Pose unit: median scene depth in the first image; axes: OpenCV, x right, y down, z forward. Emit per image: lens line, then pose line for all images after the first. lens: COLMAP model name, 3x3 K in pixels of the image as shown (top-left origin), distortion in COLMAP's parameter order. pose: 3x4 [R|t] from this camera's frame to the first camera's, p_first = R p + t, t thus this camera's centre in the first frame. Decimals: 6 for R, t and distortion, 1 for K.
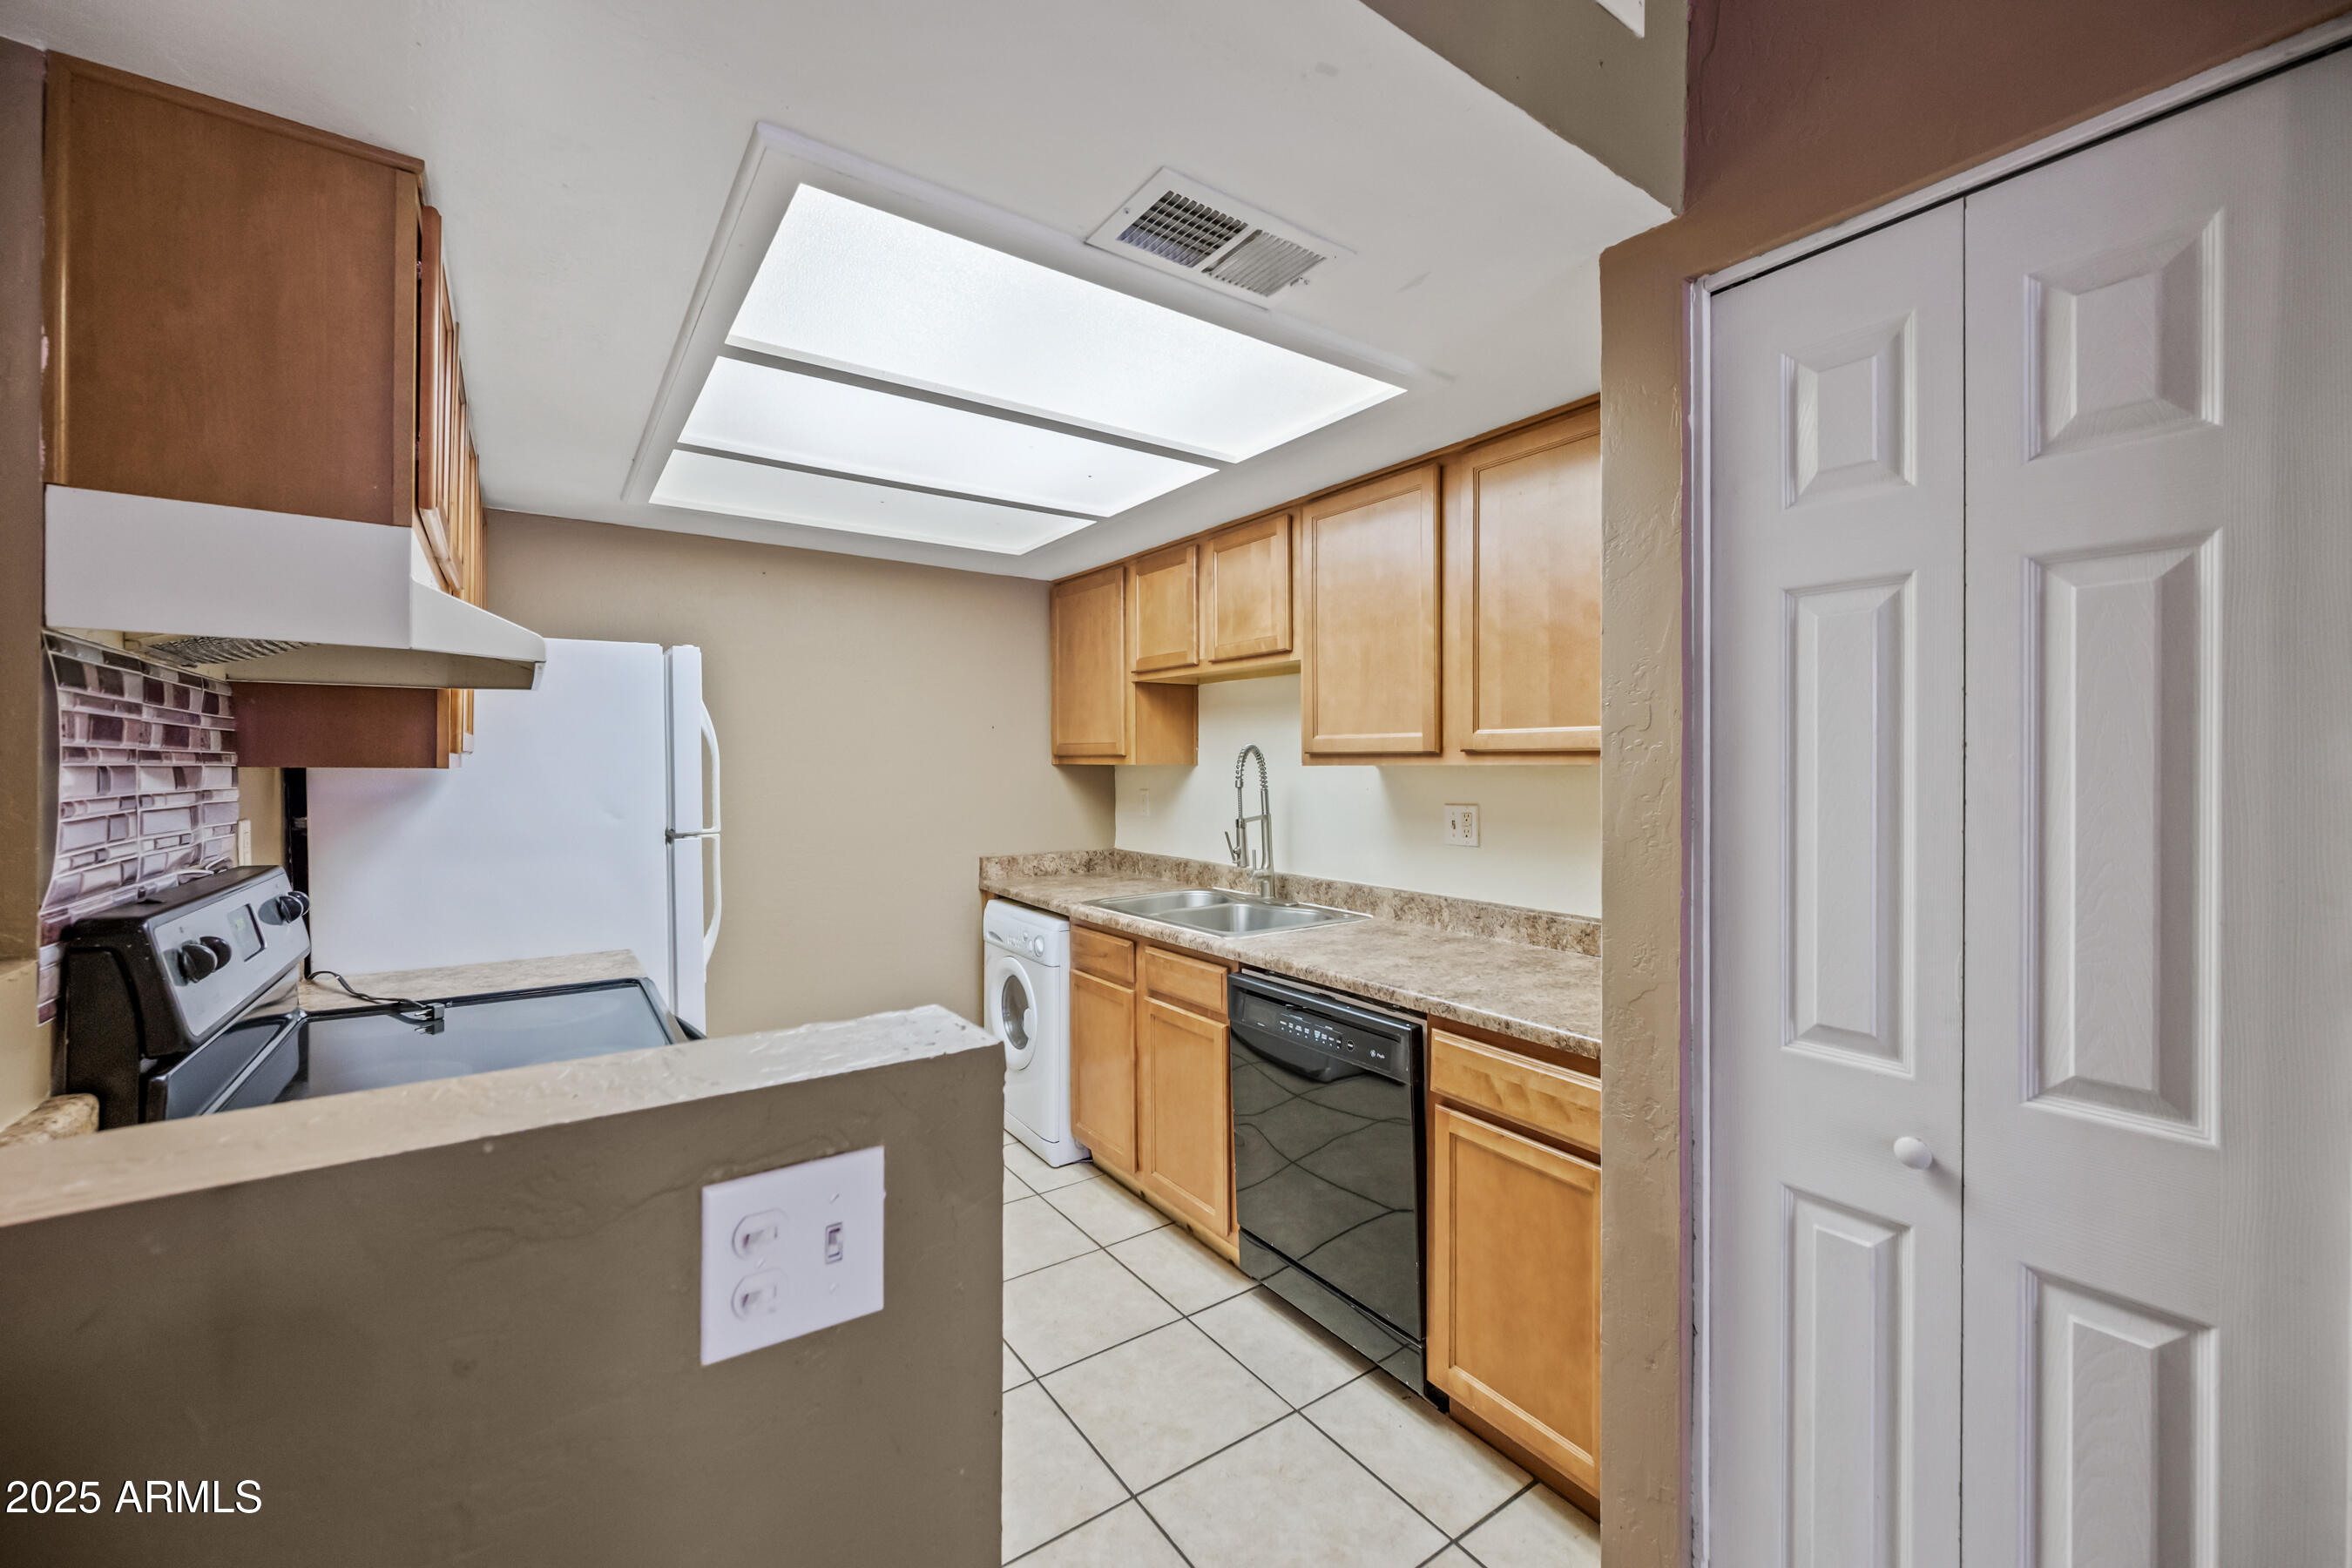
lens RADIAL K [[938.5, 0, 1186.7], [0, 938.5, 768.6], [0, 0, 1]] dist [-0.001271, 0.001337]
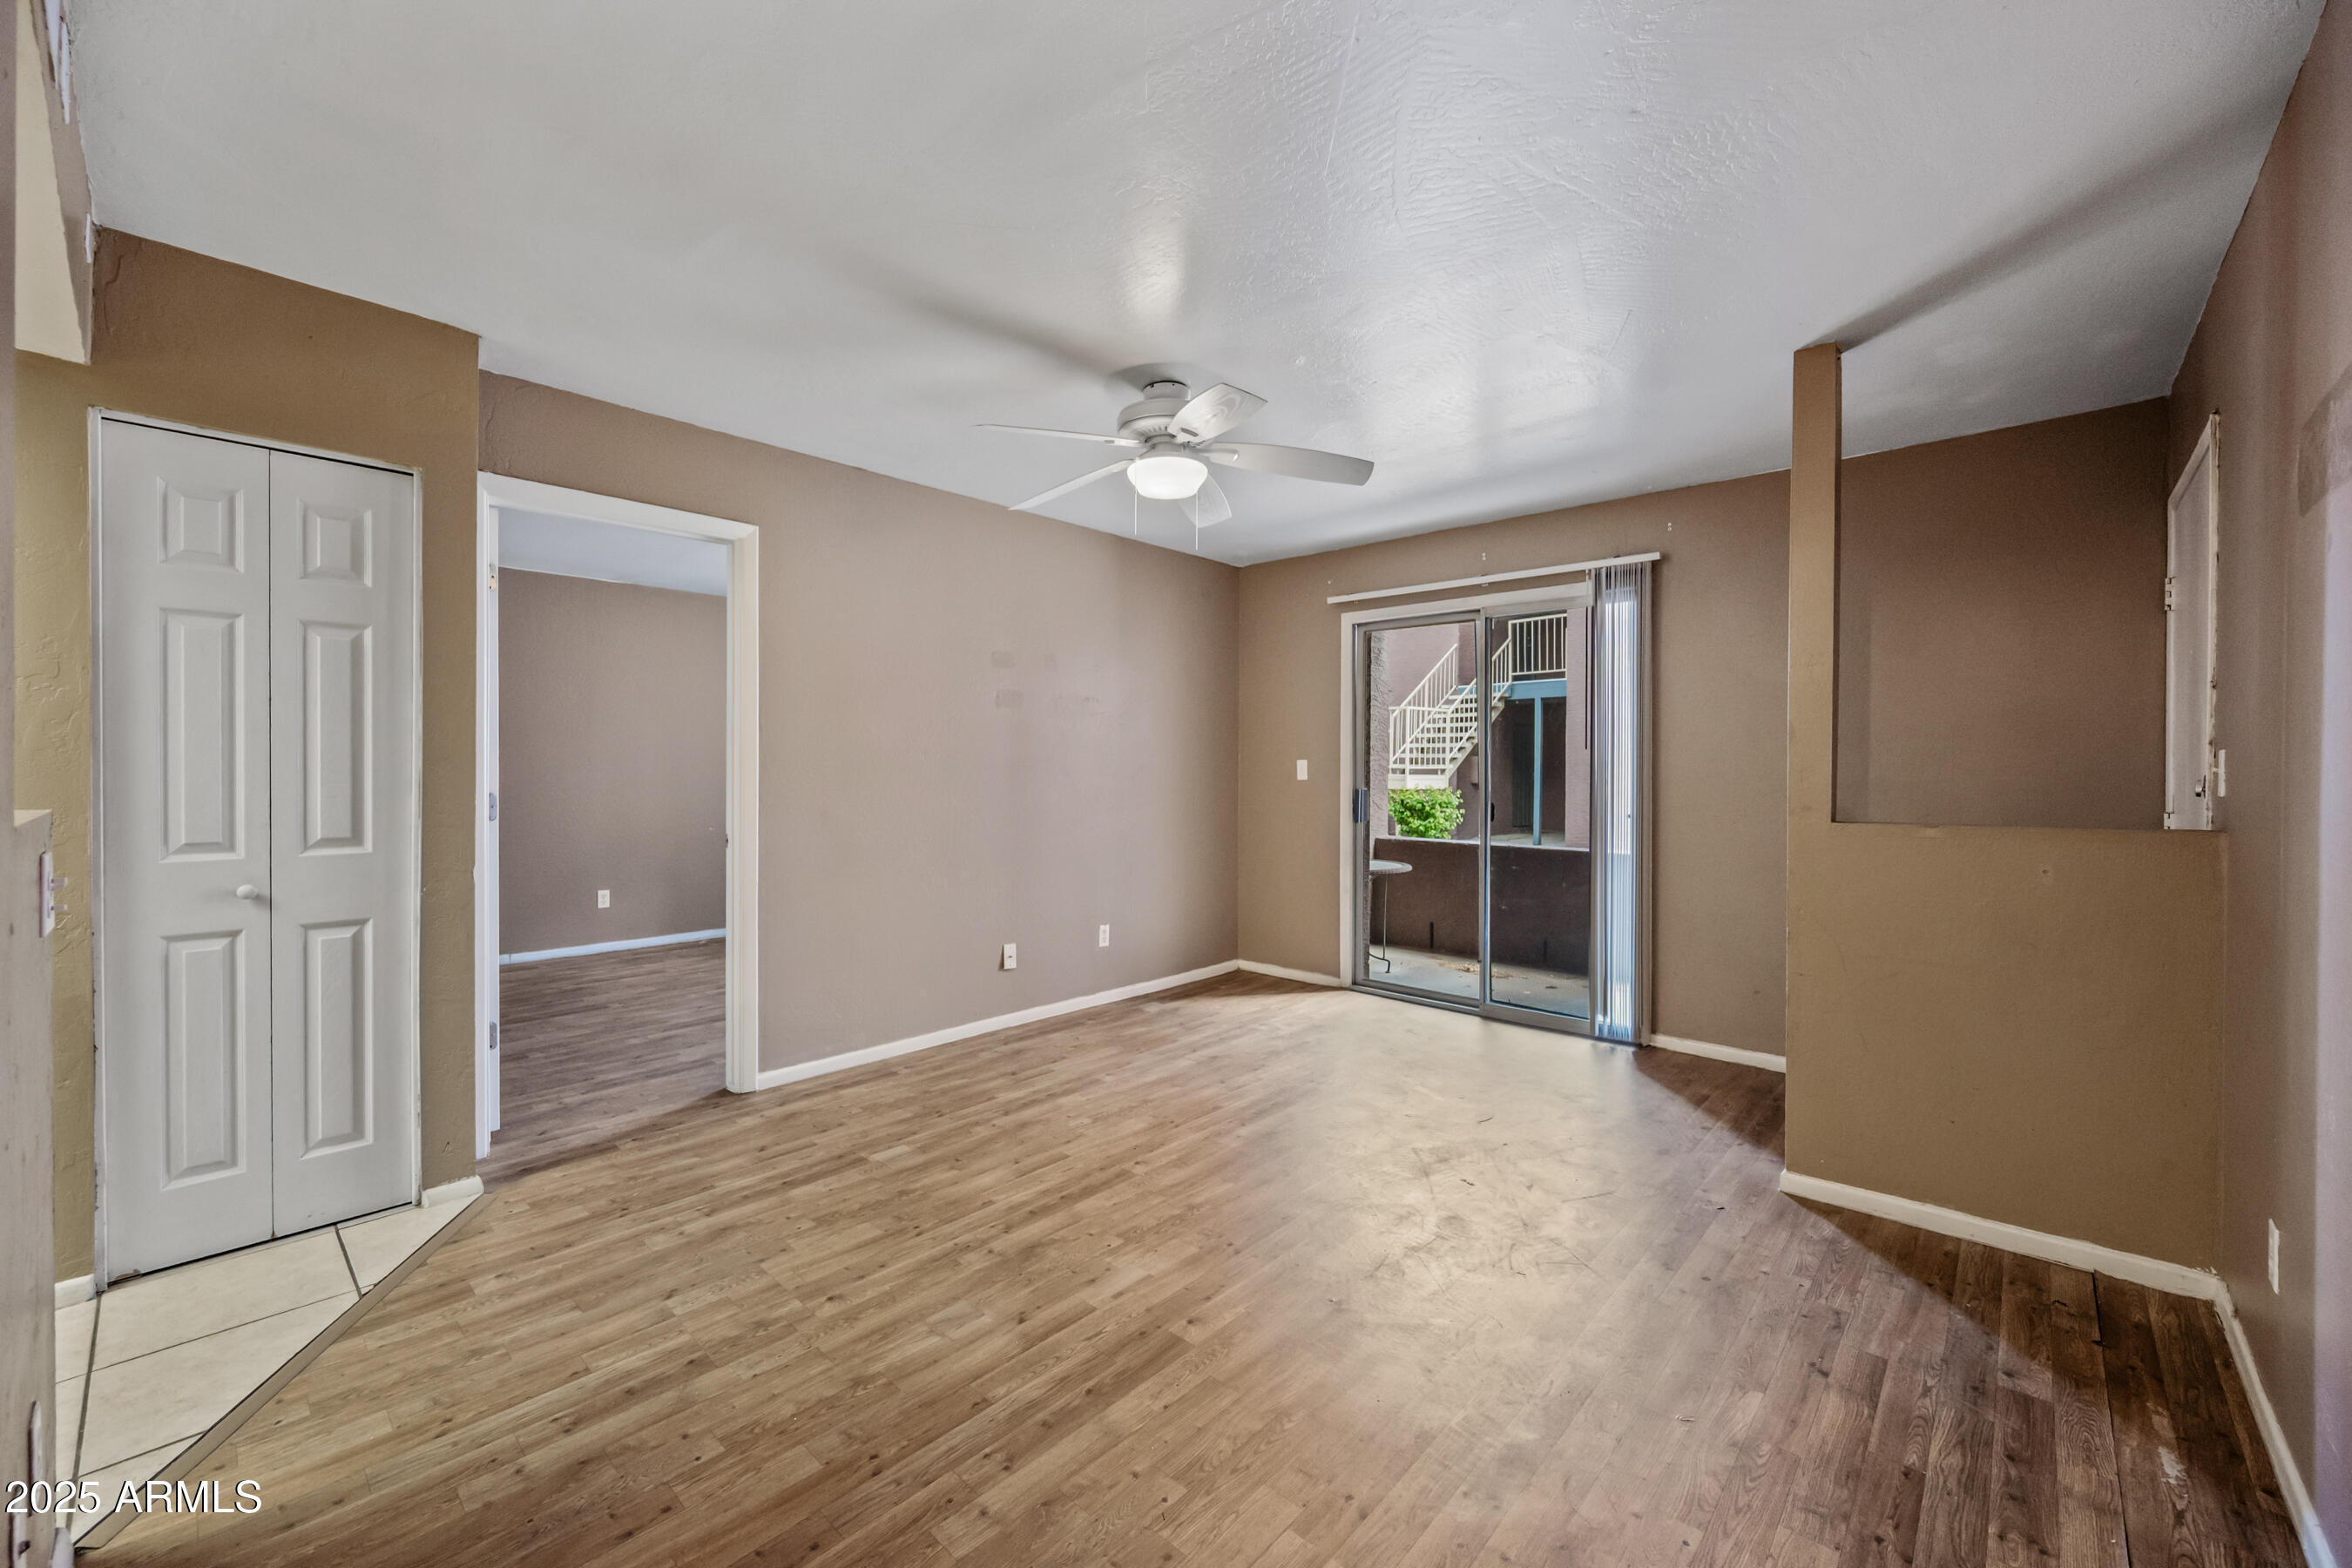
lens RADIAL K [[938.5, 0, 1171.9], [0, 938.5, 770.2], [0, 0, 1]] dist [-0.001271, 0.001337]
pose [[-0.222949, -0.003379, 0.974824, -1.716050], [0.002026, 0.999990, 0.003929, 0.130923], [-0.974828, 0.002851, -0.222940, -0.544101]]
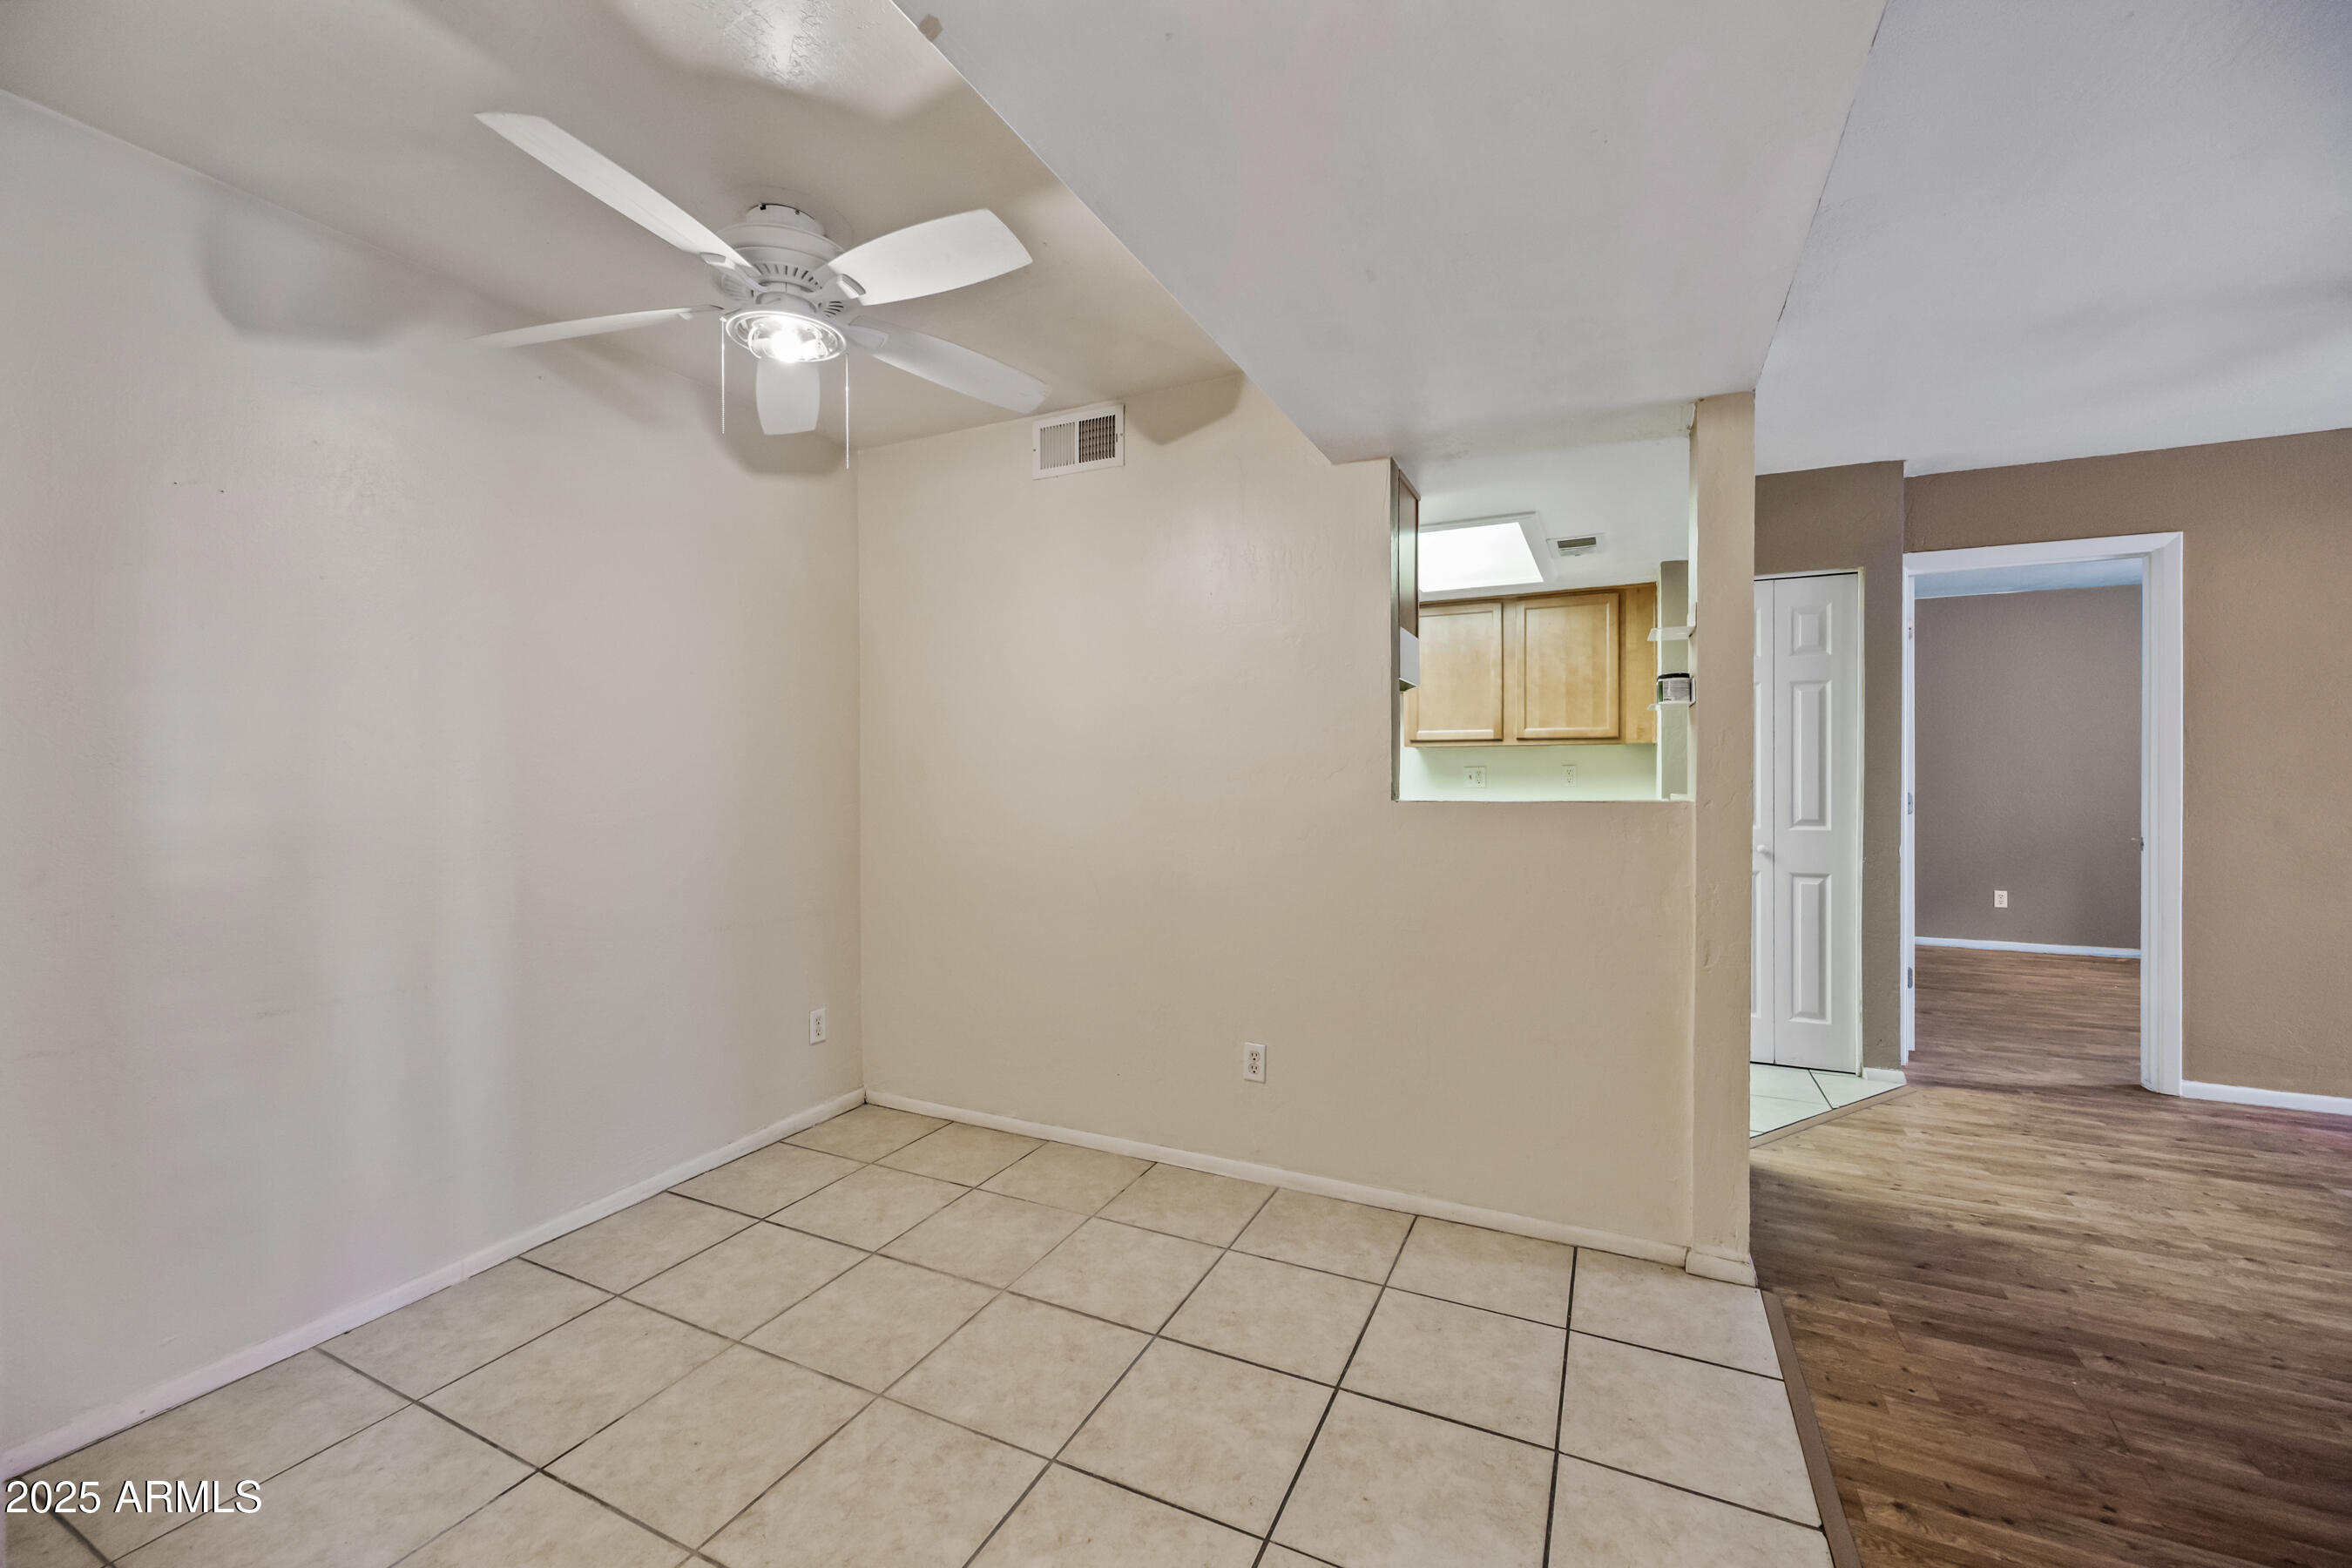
lens RADIAL K [[938.5, 0, 1177.9], [0, 938.5, 778.6], [0, 0, 1]] dist [-0.001271, 0.001337]
pose [[0.860129, -0.004092, 0.510060, -2.843498], [0.003893, 0.999991, 0.001459, 0.131503], [-0.510061, 0.000731, 0.860138, -0.882499]]
